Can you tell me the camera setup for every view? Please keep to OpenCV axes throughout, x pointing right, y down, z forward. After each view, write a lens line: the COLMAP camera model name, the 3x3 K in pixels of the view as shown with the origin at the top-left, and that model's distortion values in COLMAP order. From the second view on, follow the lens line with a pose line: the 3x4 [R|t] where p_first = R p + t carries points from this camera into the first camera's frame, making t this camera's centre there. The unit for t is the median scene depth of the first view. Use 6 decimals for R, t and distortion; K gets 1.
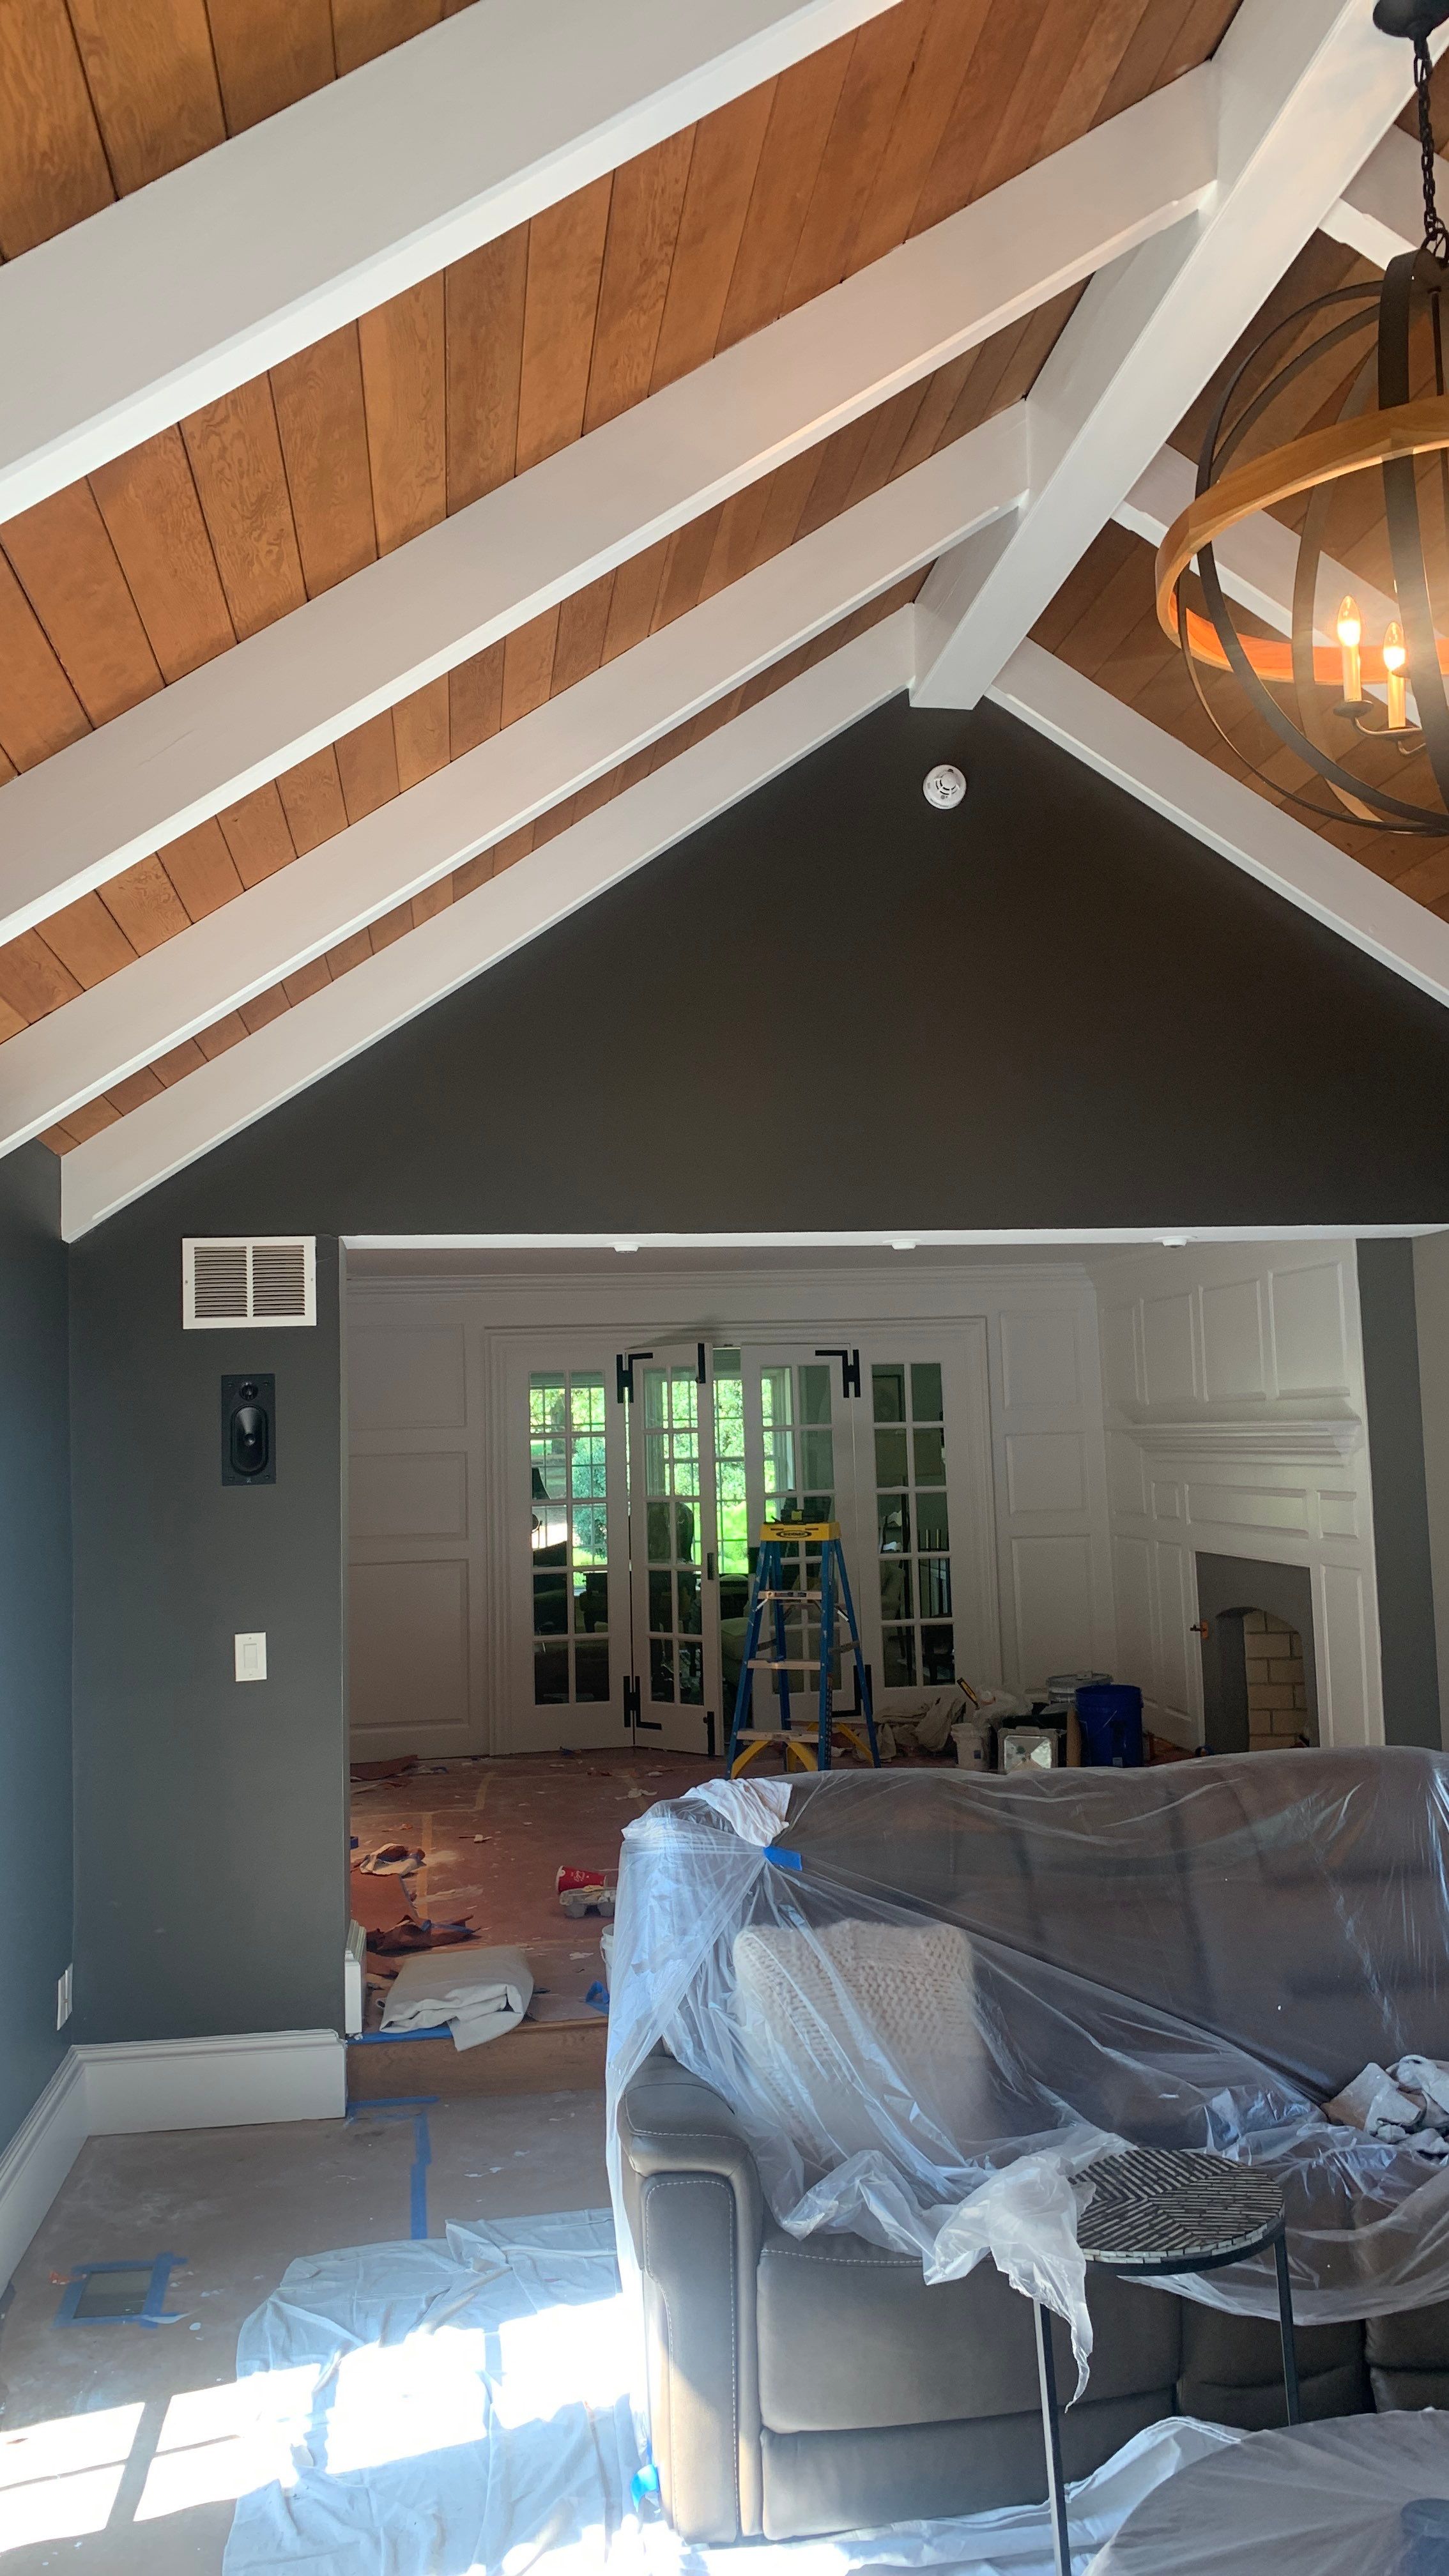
lens RADIAL K [[1928.4, 0, 724.5], [0, 1928.4, 1288.0], [0, 0, 1]] dist [0.022050, -0.073579]
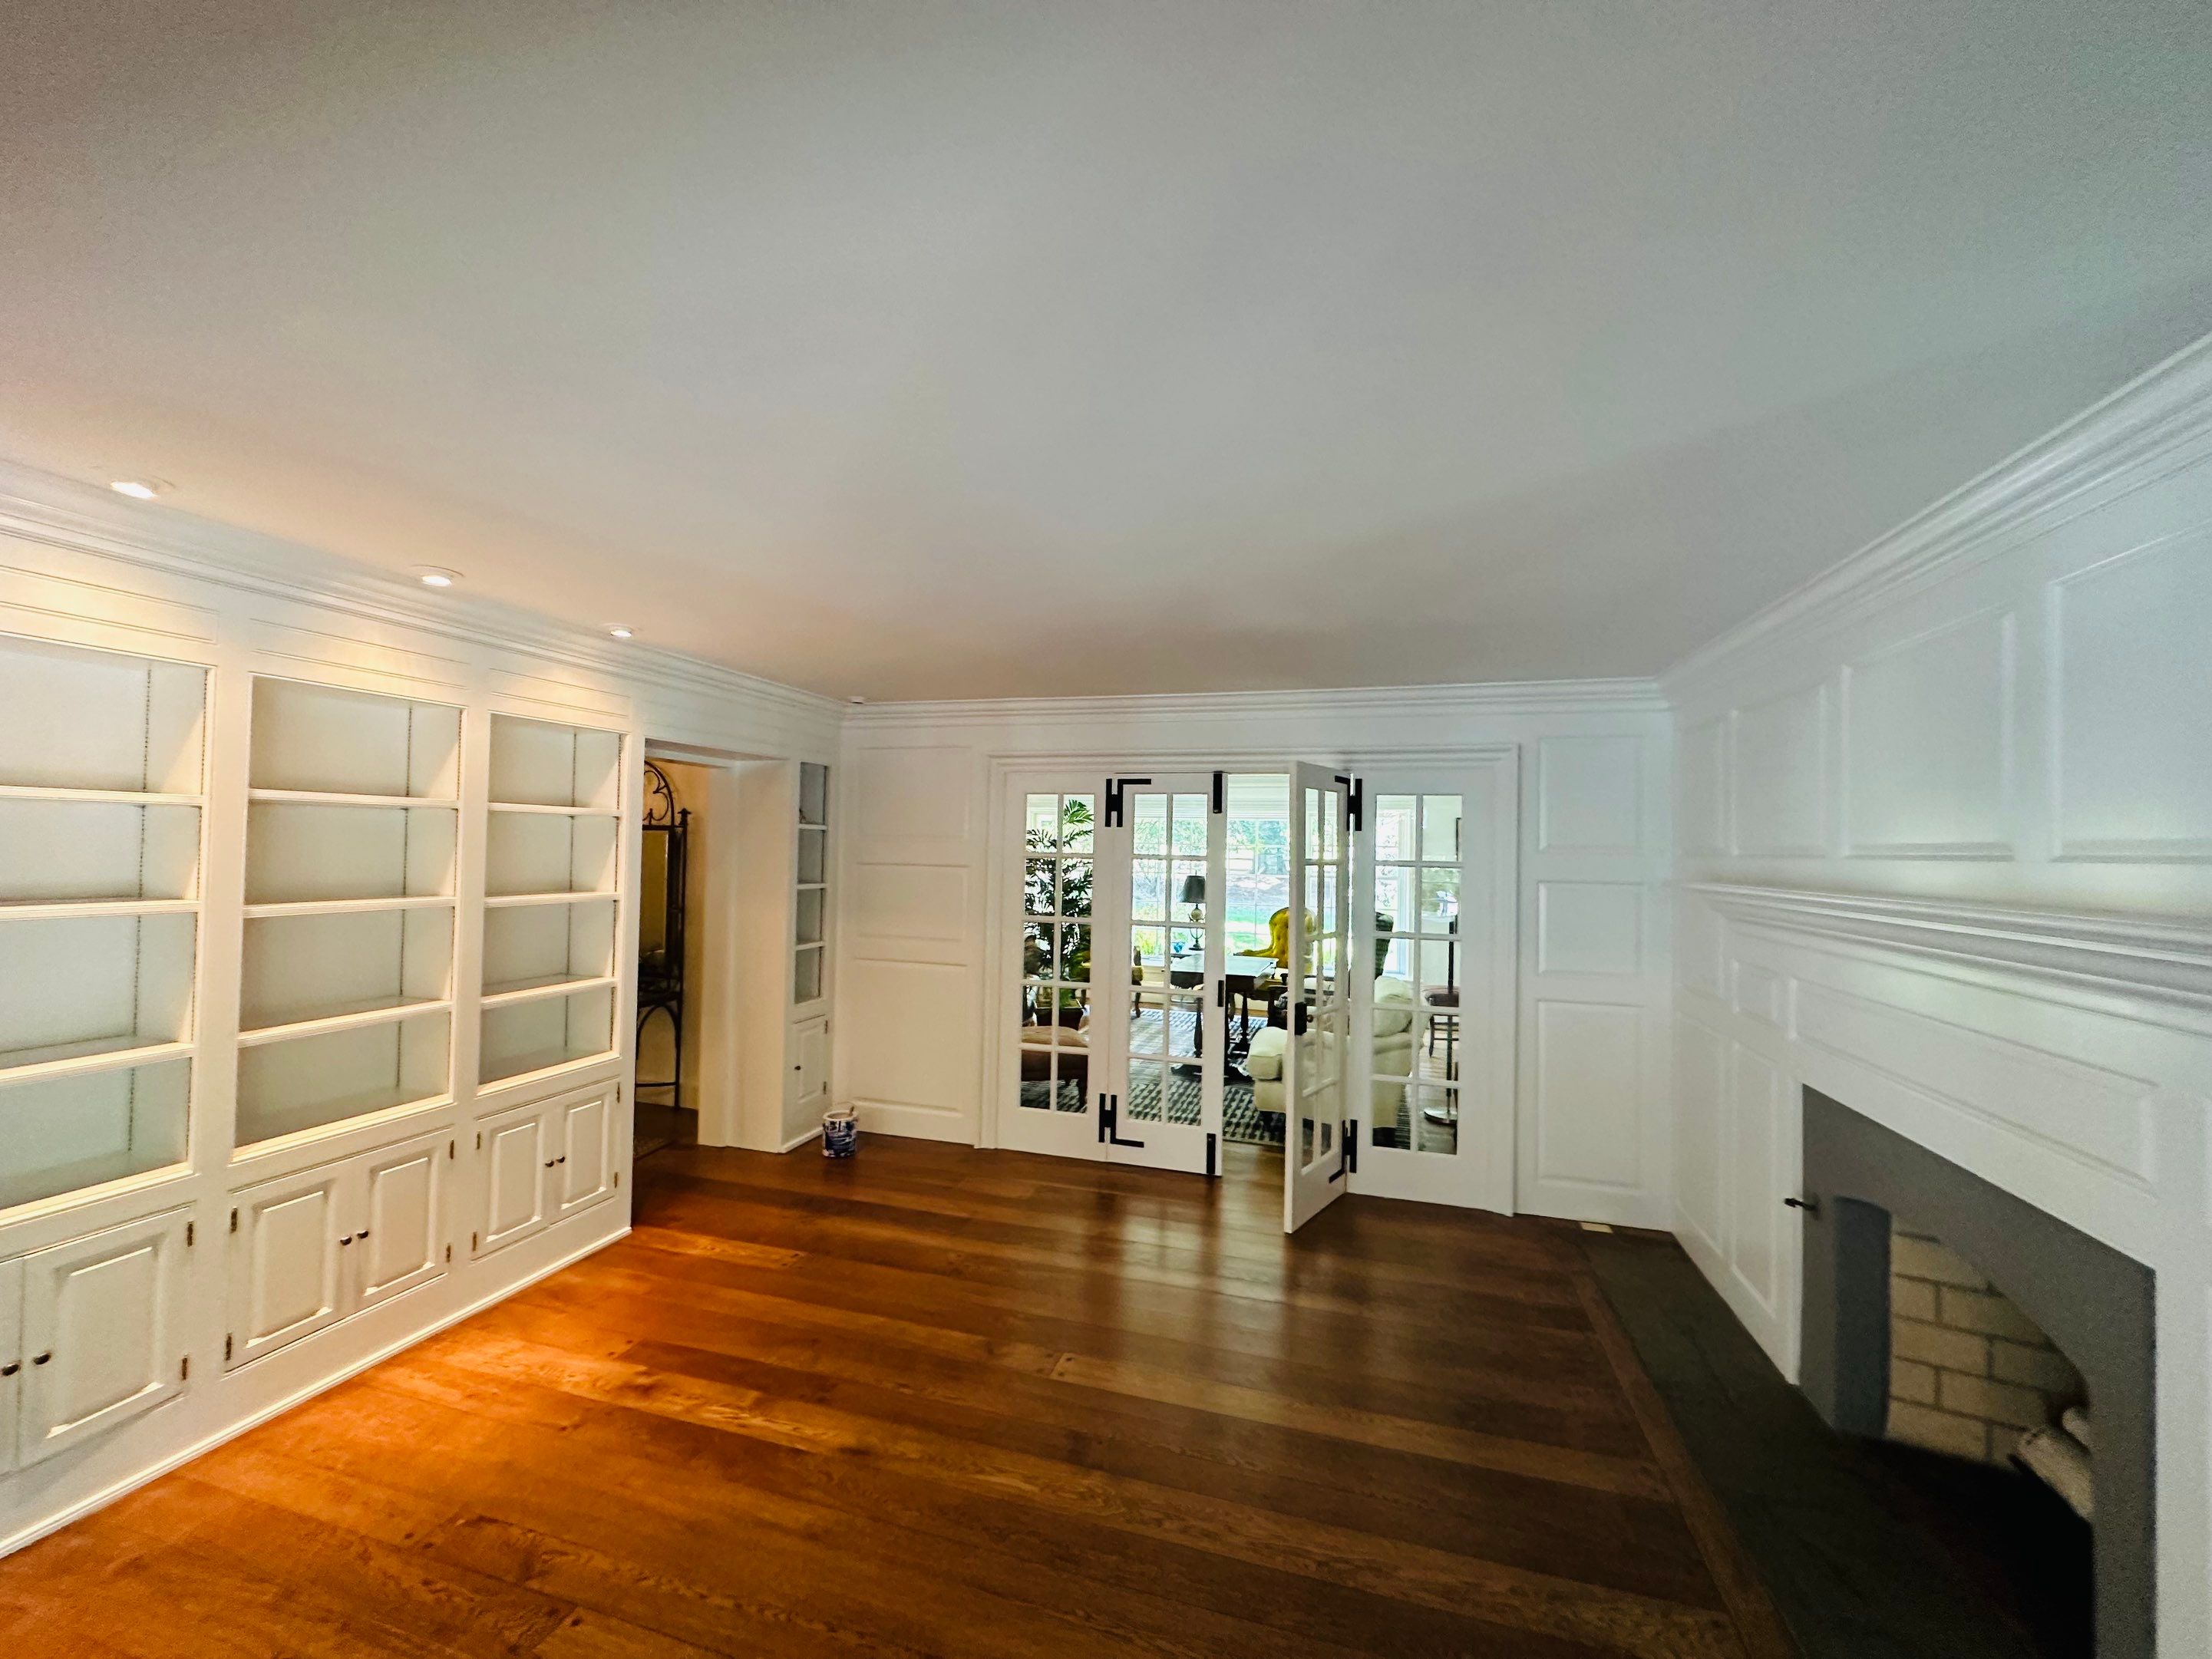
lens RADIAL K [[881.0, 0, 1102.7], [0, 881.0, 832.1], [0, 0, 1]] dist [0.000300, 0.000442]
pose [[0.906896, 0.041819, -0.419275, 0.162934], [-0.017824, 0.997980, 0.060984, 0.040652], [0.420978, -0.047833, 0.905809, 0.684914]]
